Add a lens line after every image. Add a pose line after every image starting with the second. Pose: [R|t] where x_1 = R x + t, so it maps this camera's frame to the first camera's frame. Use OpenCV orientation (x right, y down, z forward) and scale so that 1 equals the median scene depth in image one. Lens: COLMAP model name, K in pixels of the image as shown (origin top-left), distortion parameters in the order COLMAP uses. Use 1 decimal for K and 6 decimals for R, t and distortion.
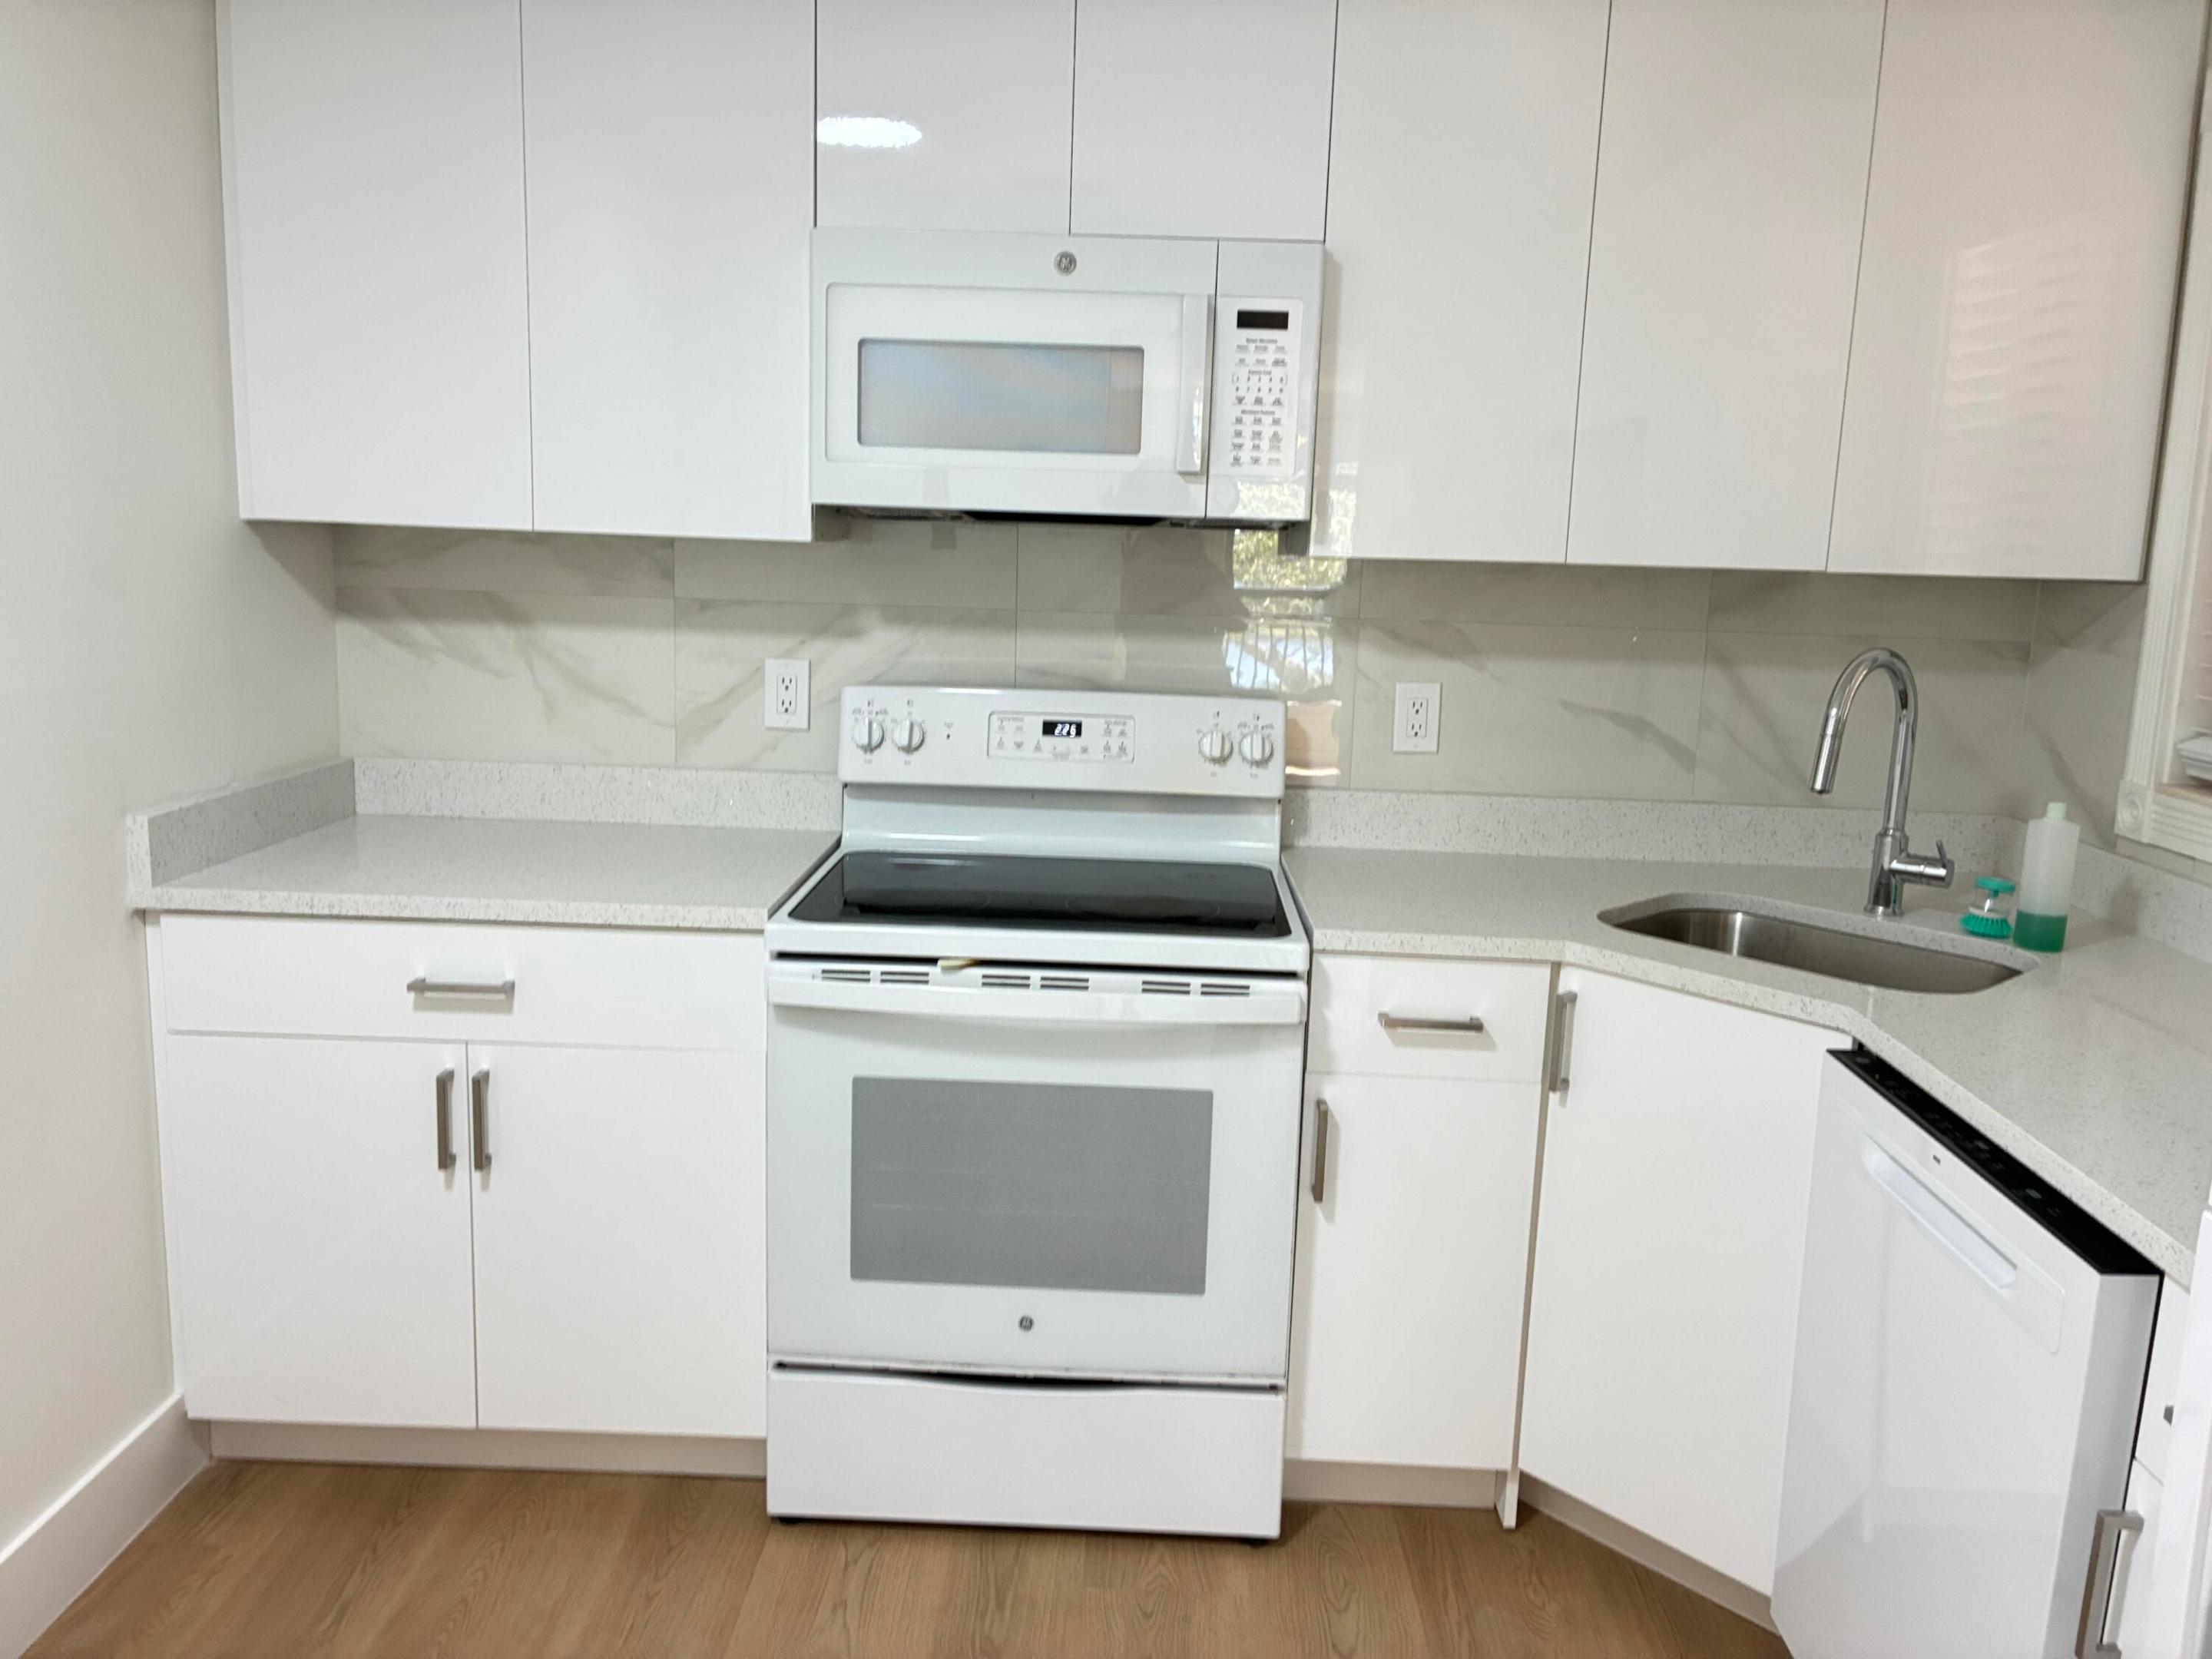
lens RADIAL K [[1678.0, 0, 1143.4], [0, 1678.0, 850.0], [0, 0, 1]] dist [0.055402, -0.084758]
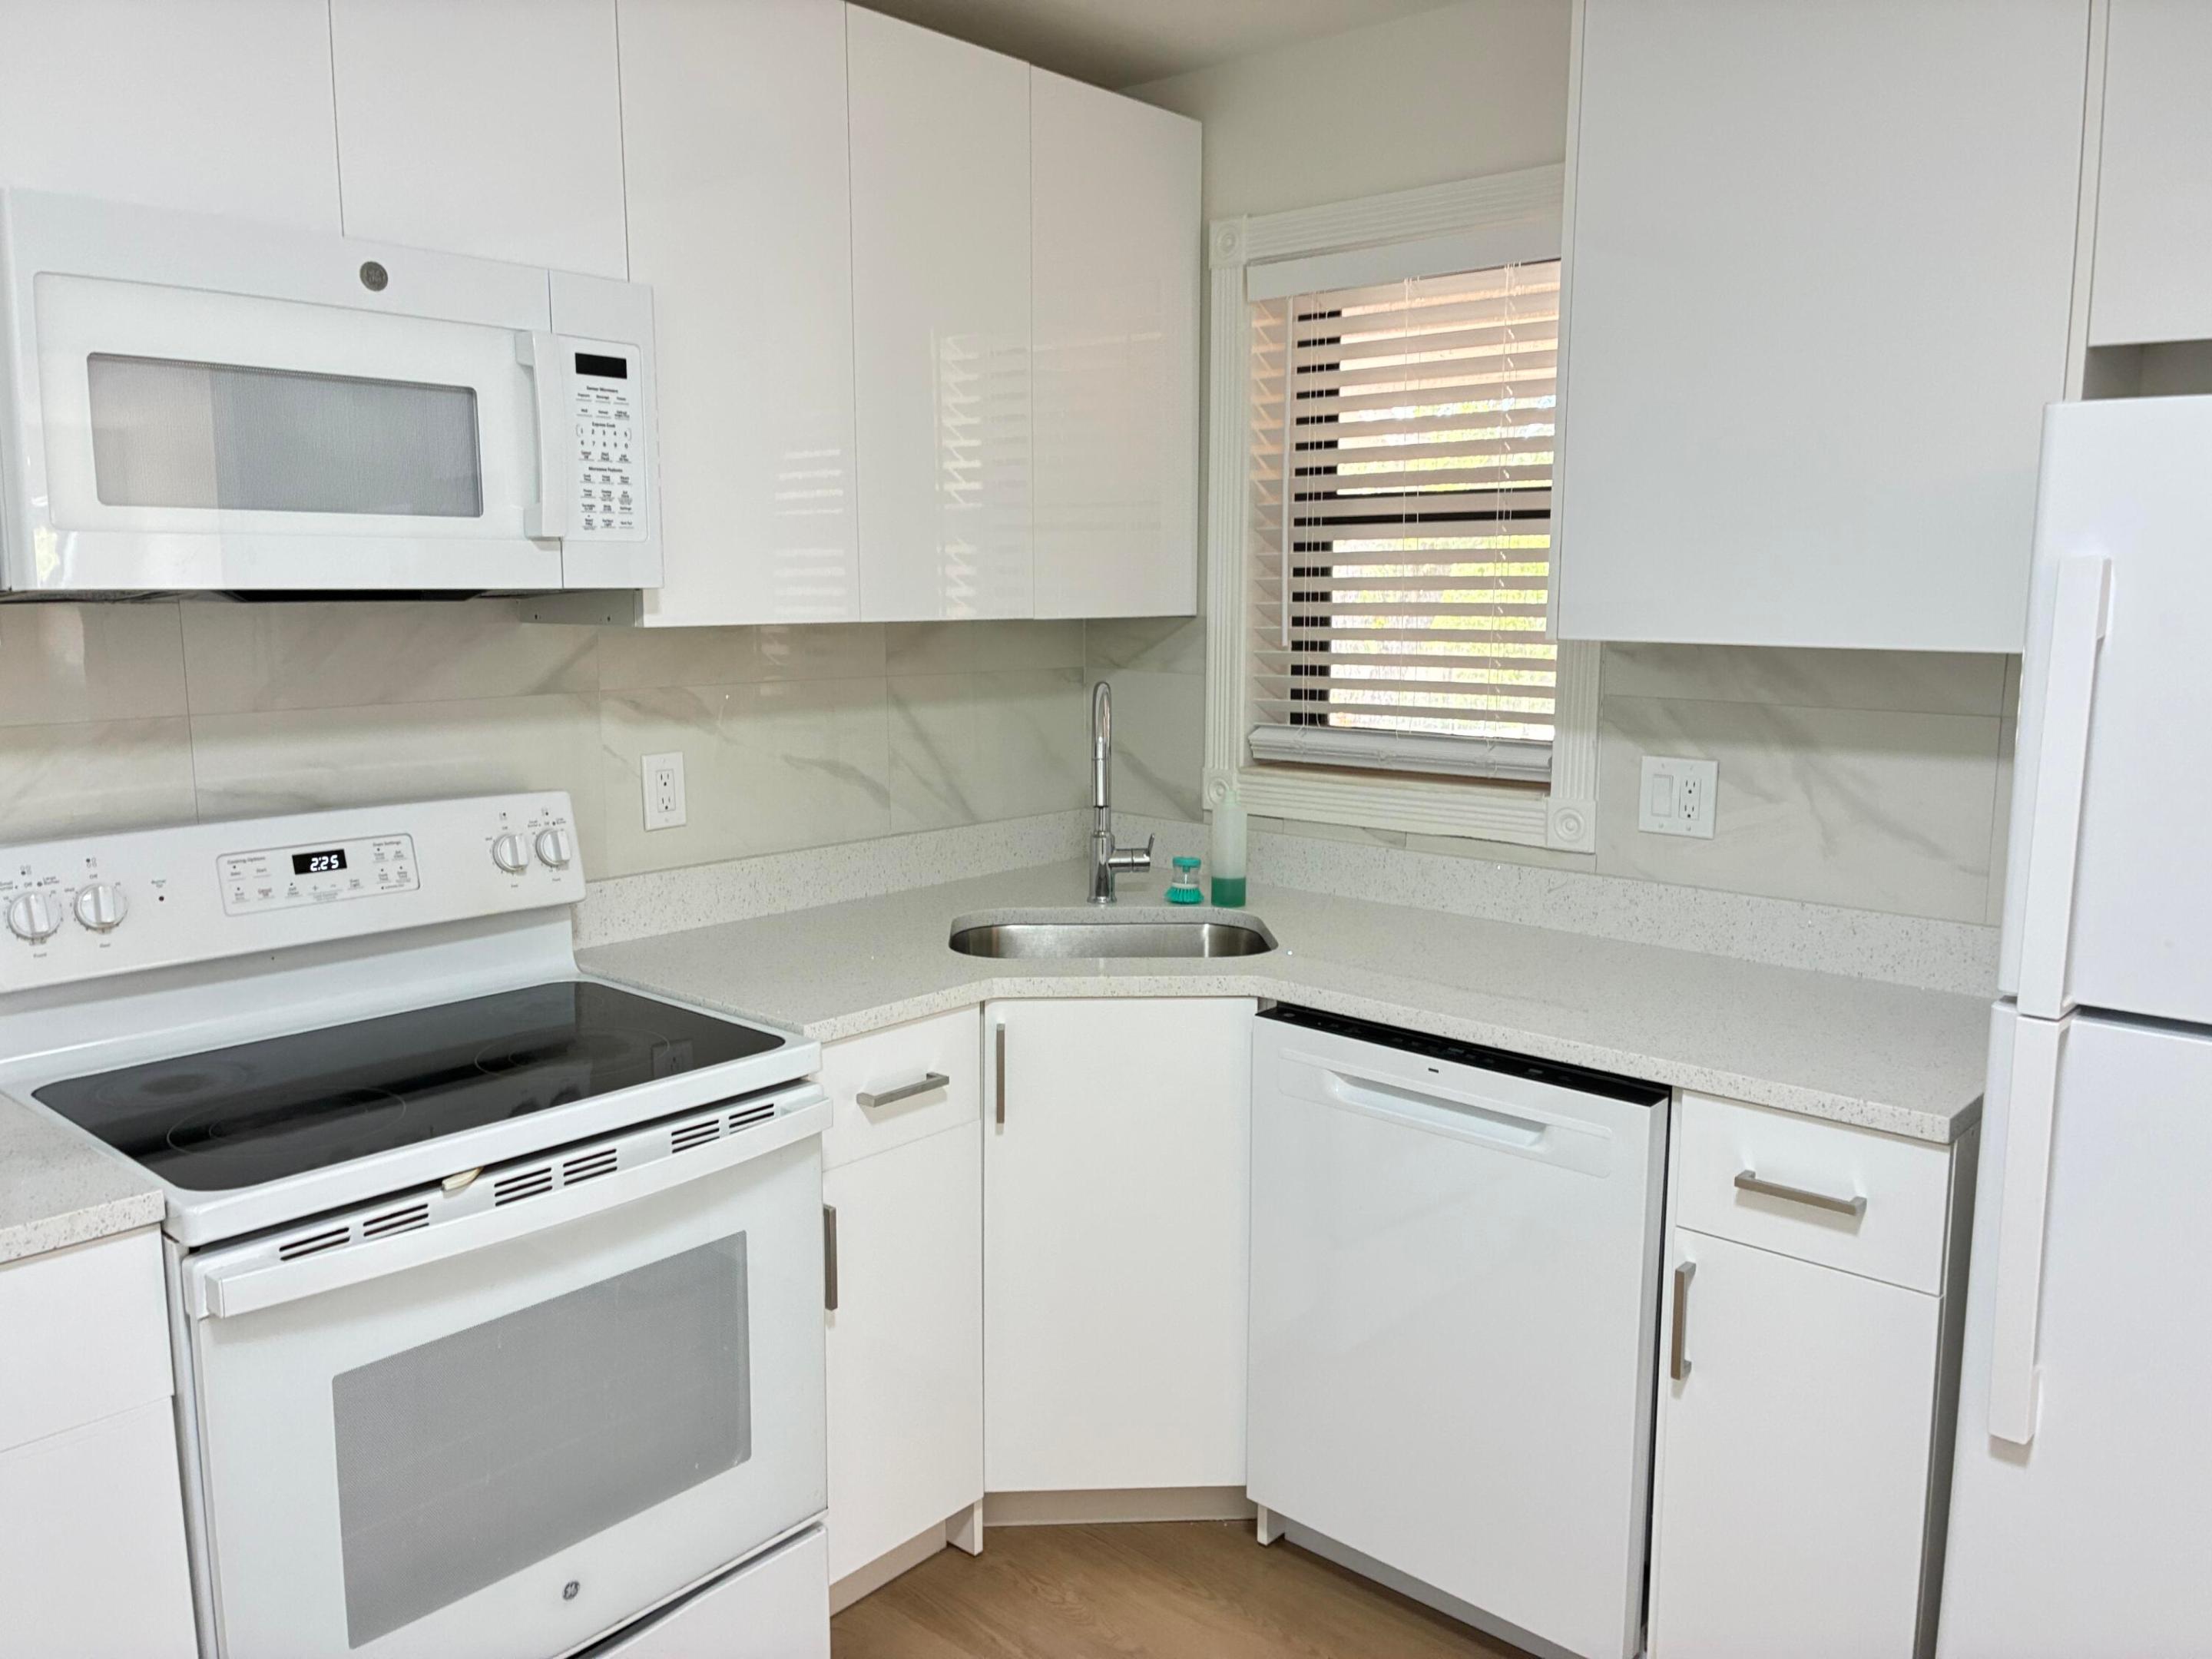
lens RADIAL K [[1640.0, 0, 1106.0], [0, 1640.0, 829.5], [0, 0, 1]] dist [0.013232, 0.002452]
pose [[0.629150, -0.146305, 0.763391, -0.443858], [0.162985, 0.985124, 0.054477, -0.077292], [-0.760004, 0.090147, 0.643636, 0.260768]]
